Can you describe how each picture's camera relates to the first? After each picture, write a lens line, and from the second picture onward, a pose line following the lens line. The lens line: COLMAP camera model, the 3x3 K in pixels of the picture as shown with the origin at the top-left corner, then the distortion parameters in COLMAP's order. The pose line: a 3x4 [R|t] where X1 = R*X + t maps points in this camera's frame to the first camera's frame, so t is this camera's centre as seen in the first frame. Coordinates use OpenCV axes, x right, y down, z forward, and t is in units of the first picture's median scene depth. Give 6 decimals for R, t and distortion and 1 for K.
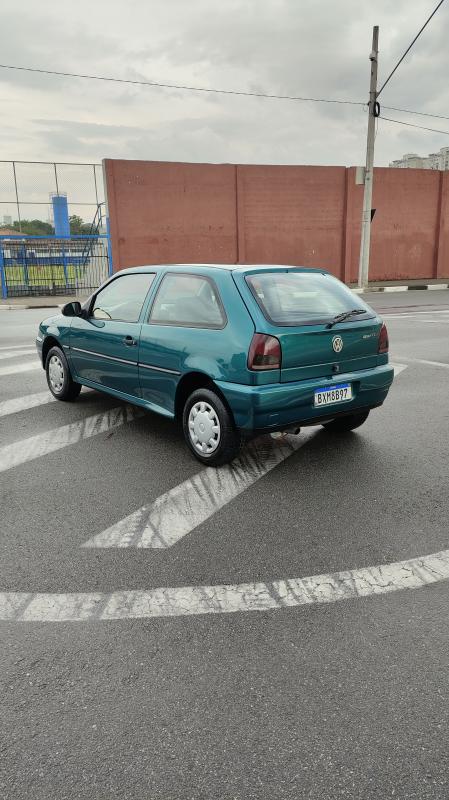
lens RADIAL K [[588.4, 0, 224.5], [0, 588.4, 400.0], [0, 0, 1]] dist [0.024100, -0.003061]
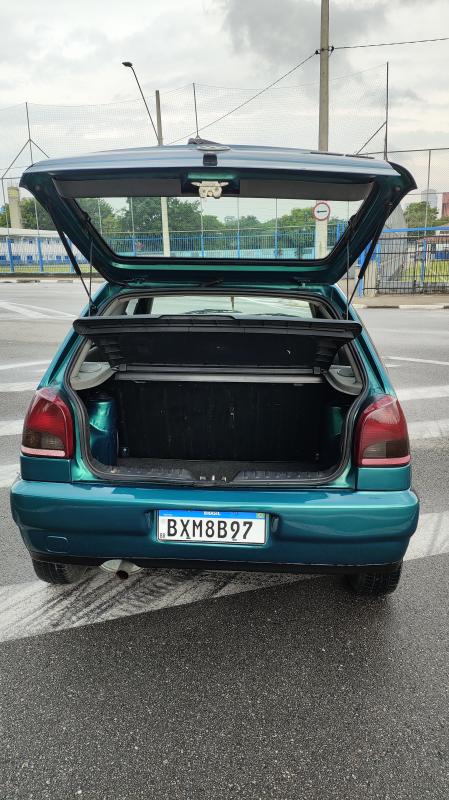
lens RADIAL K [[586.6, 0, 218.4], [0, 586.6, 398.9], [0, 0, 1]] dist [0.113111, -0.175611]
pose [[0.748710, 0.160328, -0.643217, 0.475829], [-0.156505, 0.985633, 0.063505, -0.144509], [0.644158, 0.053120, 0.763046, 0.571243]]
